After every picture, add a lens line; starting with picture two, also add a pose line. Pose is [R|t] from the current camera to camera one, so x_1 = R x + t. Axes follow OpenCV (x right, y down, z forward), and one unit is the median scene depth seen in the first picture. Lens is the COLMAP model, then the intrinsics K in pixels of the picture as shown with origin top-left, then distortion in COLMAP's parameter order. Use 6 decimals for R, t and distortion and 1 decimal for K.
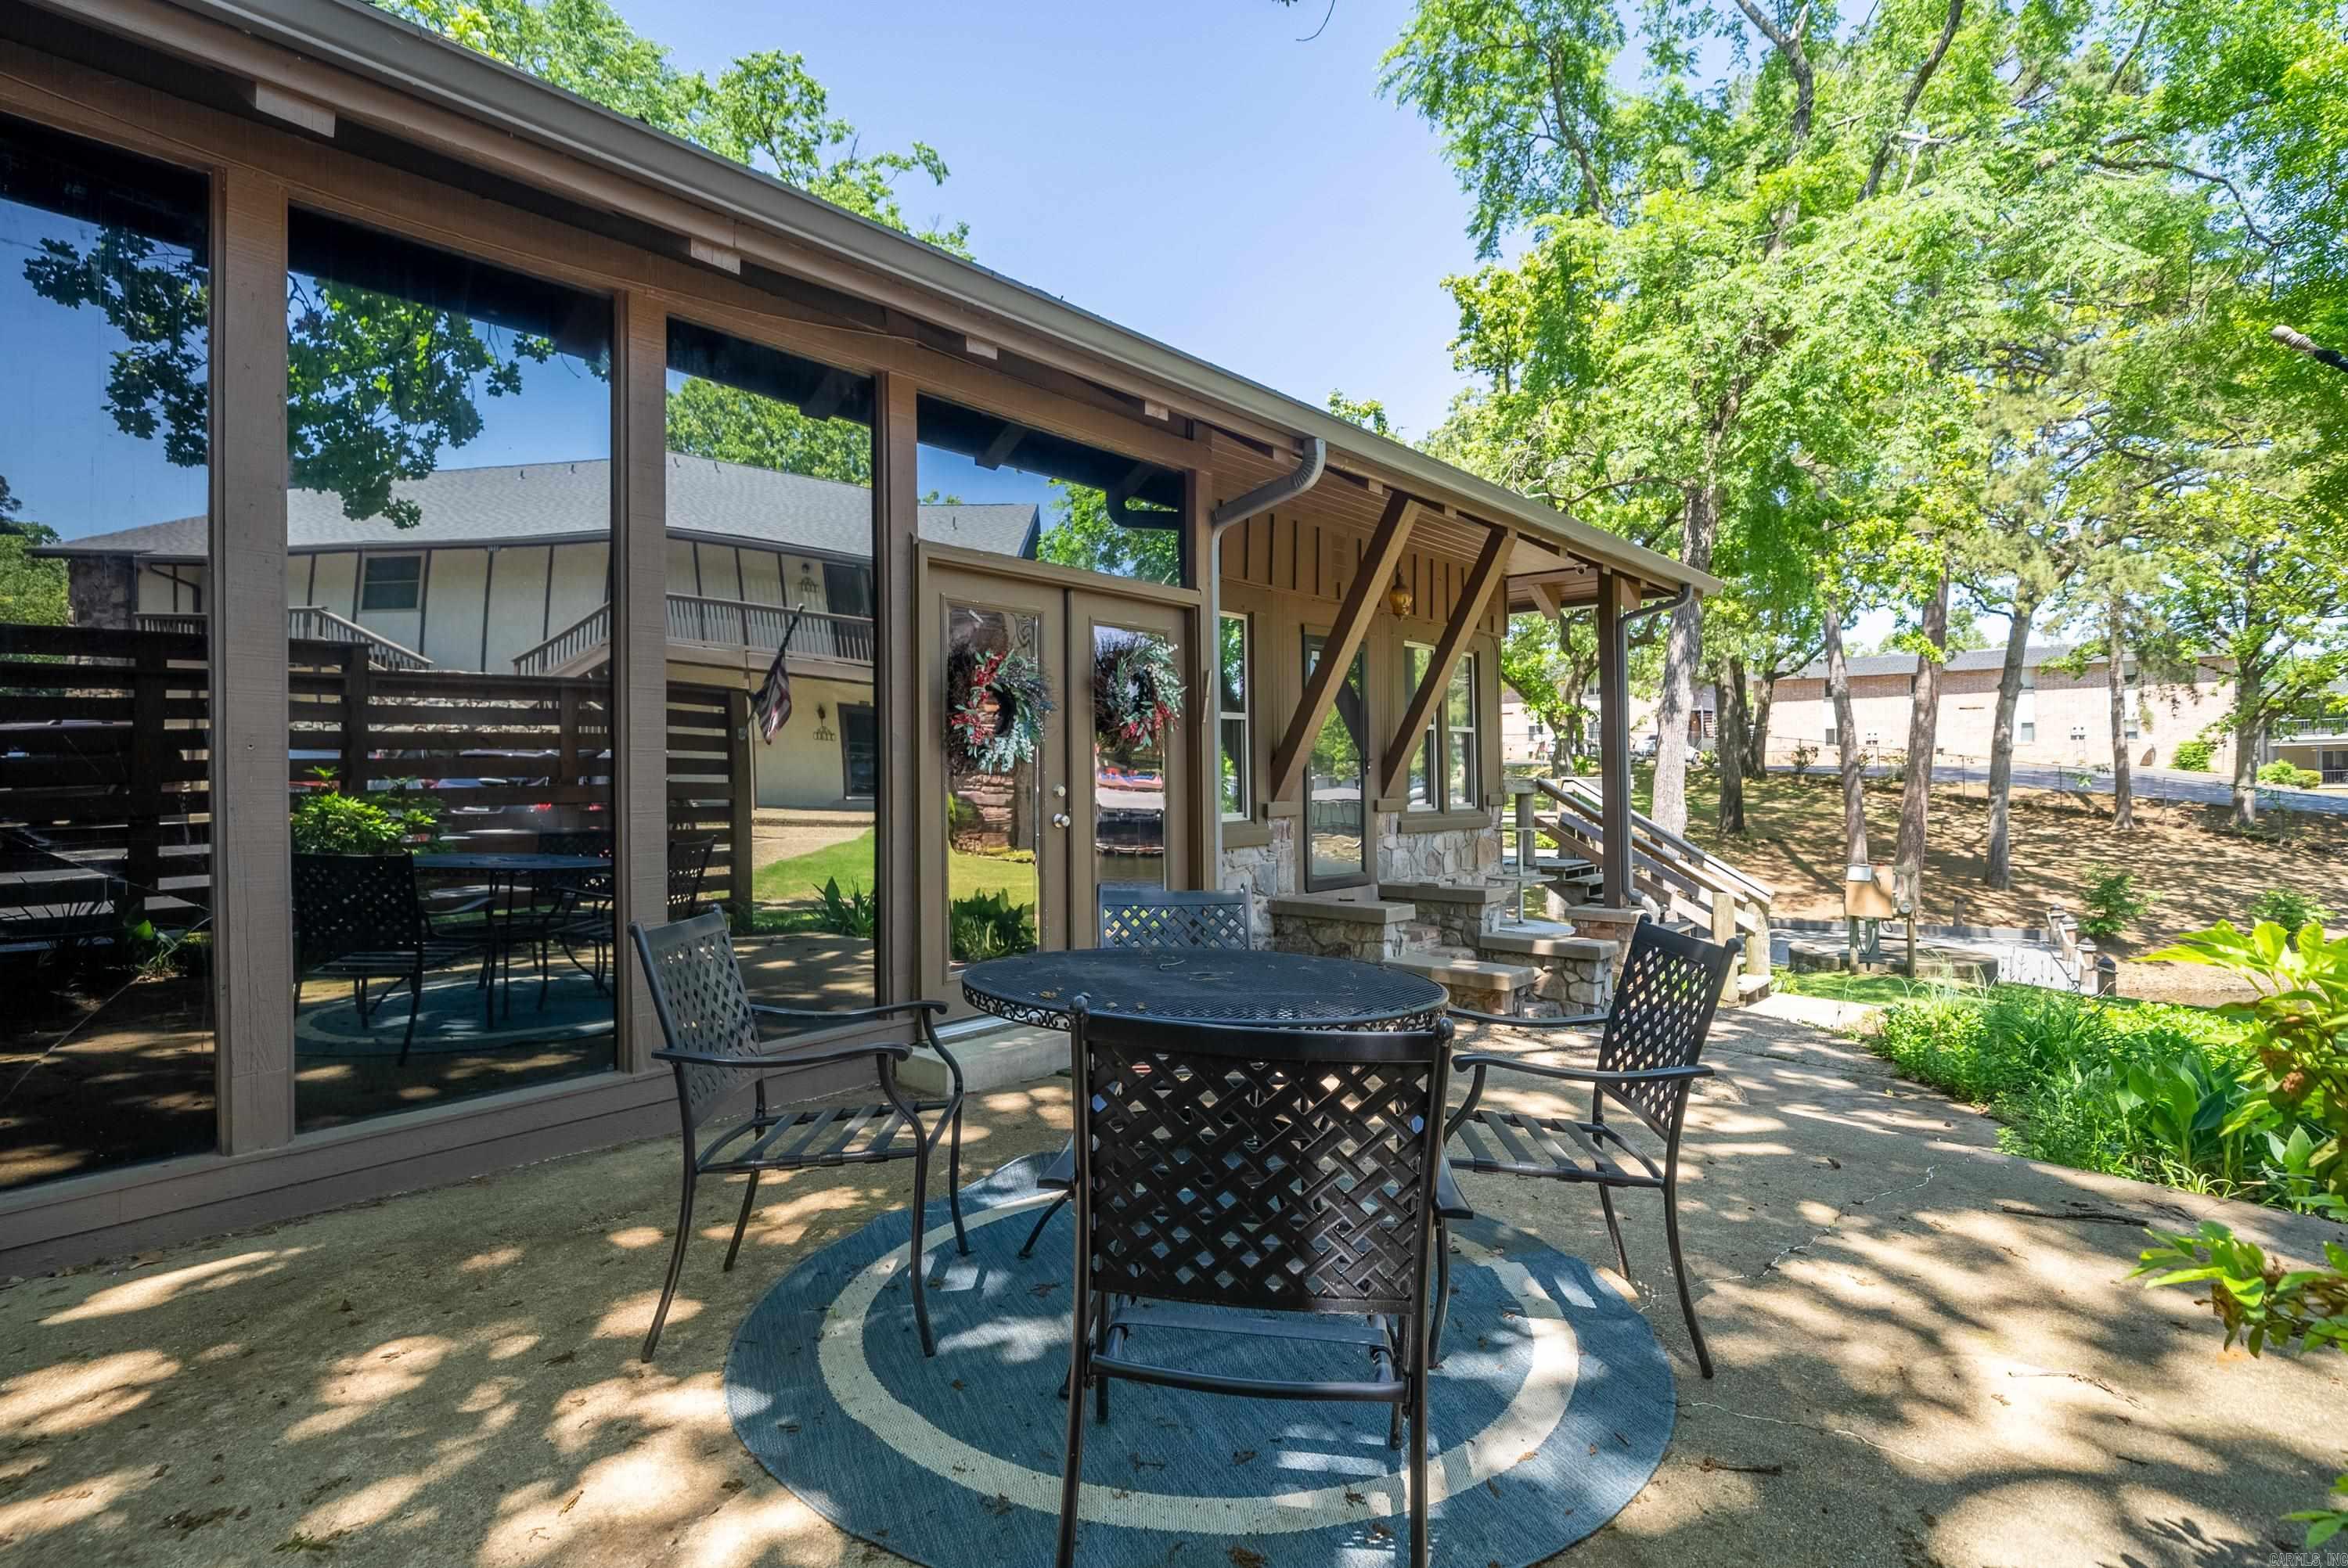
lens RADIAL K [[1122.4, 0, 1175.8], [0, 1122.4, 769.7], [0, 0, 1]] dist [-0.002130, 0.000057]
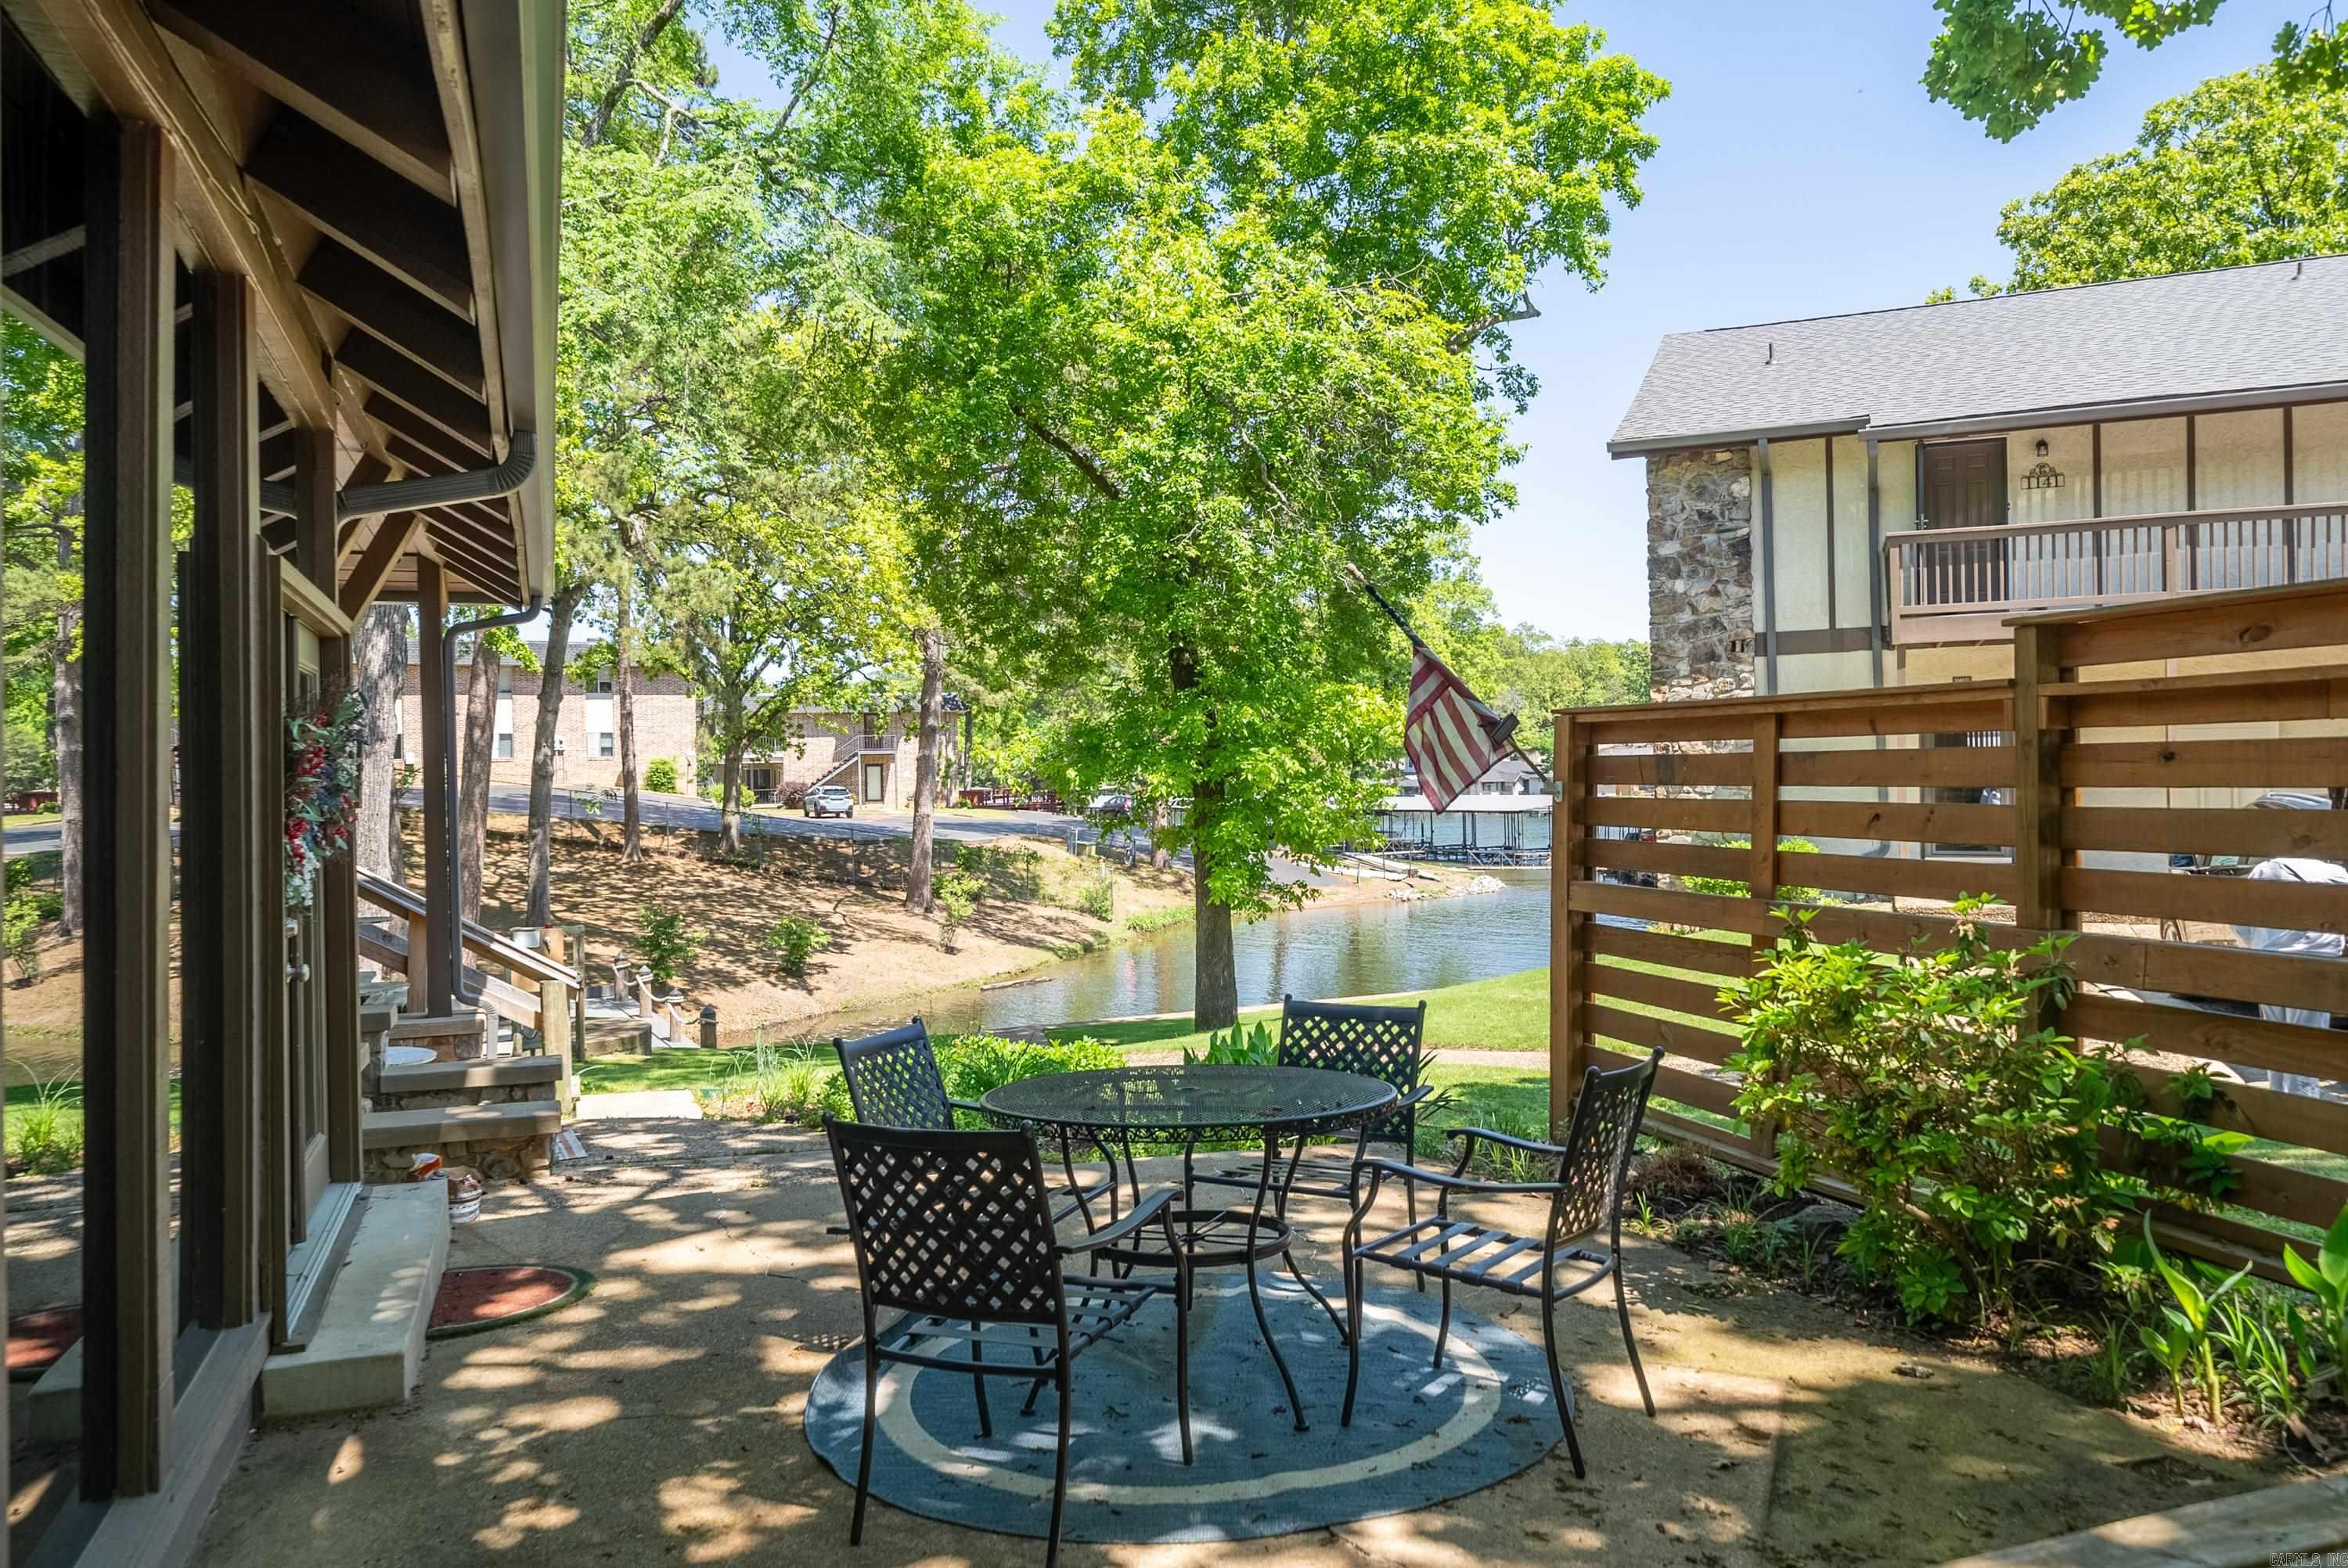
lens RADIAL K [[1642.9, 0, 1173.5], [0, 1642.9, 782.3], [0, 0, 1]] dist [-0.004723, -0.000606]
pose [[0.471493, -0.002689, 0.881866, -0.102174], [0.004263, 0.999991, 0.000770, -0.009498], [-0.881860, 0.003396, 0.471500, 0.015058]]
